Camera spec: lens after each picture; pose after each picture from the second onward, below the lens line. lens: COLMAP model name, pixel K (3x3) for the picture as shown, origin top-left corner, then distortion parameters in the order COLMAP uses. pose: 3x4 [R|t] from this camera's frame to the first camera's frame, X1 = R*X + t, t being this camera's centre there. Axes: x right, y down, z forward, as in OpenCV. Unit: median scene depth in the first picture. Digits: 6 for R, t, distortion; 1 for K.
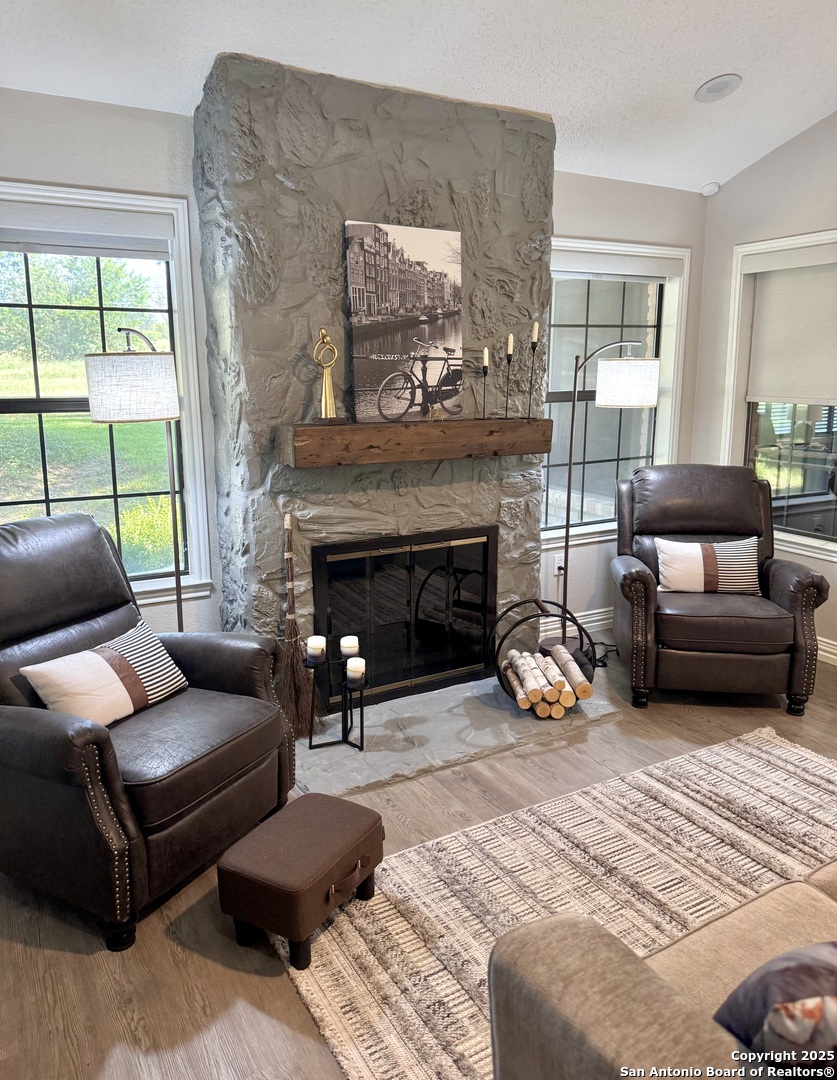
lens RADIAL K [[790.8, 0, 425.0], [0, 790.8, 523.7], [0, 0, 1]] dist [0.001473, -0.018330]
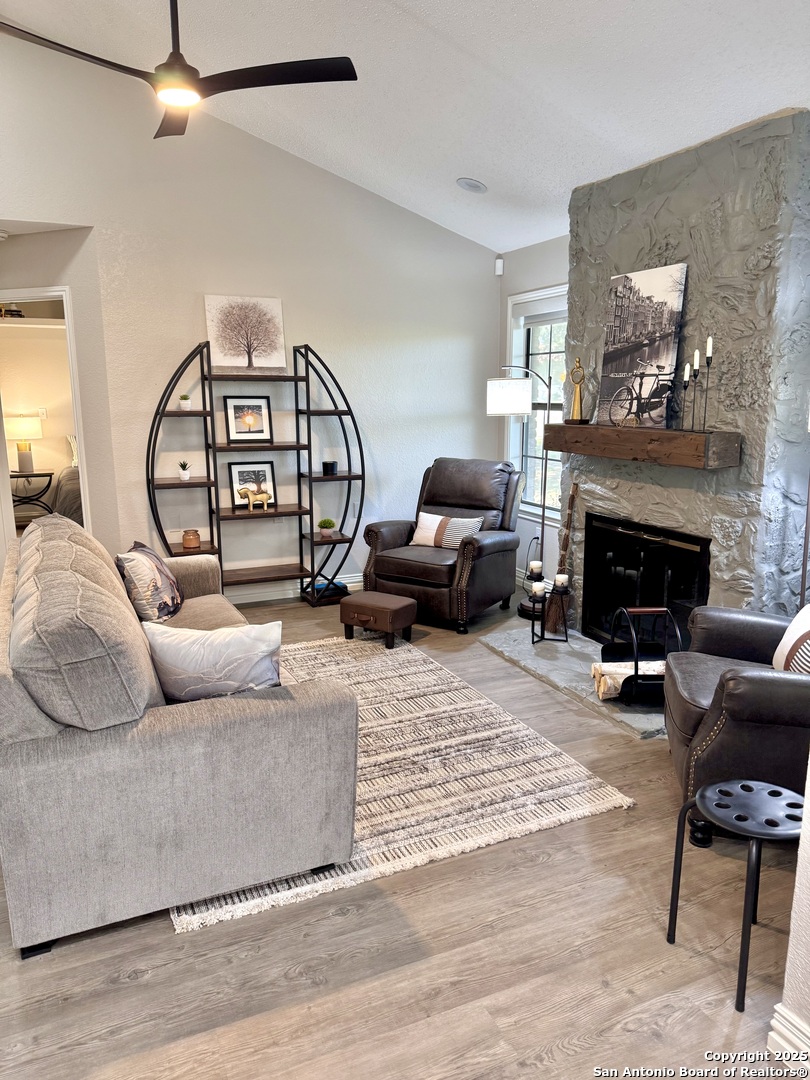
lens RADIAL K [[765.8, 0, 394.8], [0, 765.8, 541.5], [0, 0, 1]] dist [0.049401, -0.069259]
pose [[-0.107701, 0.182747, -0.977243, 1.243664], [-0.205834, 0.957564, 0.201751, -0.125295], [0.972642, 0.222878, -0.065515, 0.763663]]
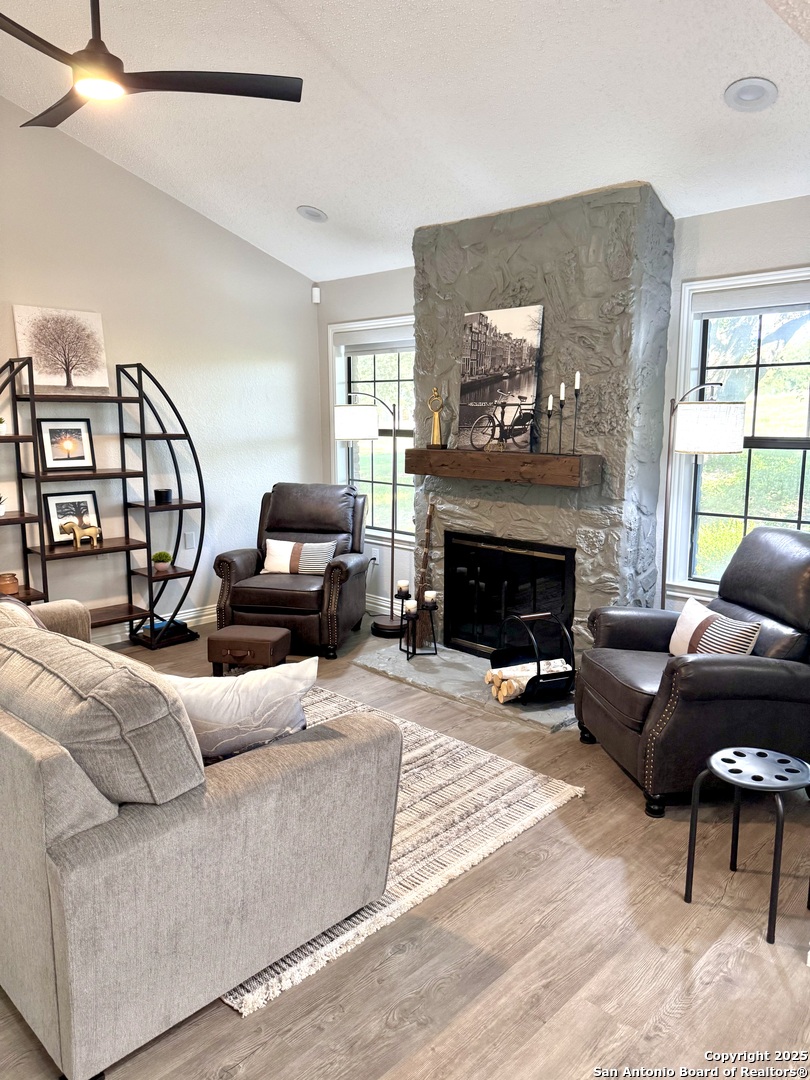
lens RADIAL K [[765.8, 0, 404.7], [0, 765.8, 542.2], [0, 0, 1]] dist [0.049401, -0.069259]
pose [[0.273664, 0.147841, -0.950395, 1.222117], [-0.204572, 0.974454, 0.092677, -0.067848], [0.939818, 0.169062, 0.296917, 0.495336]]
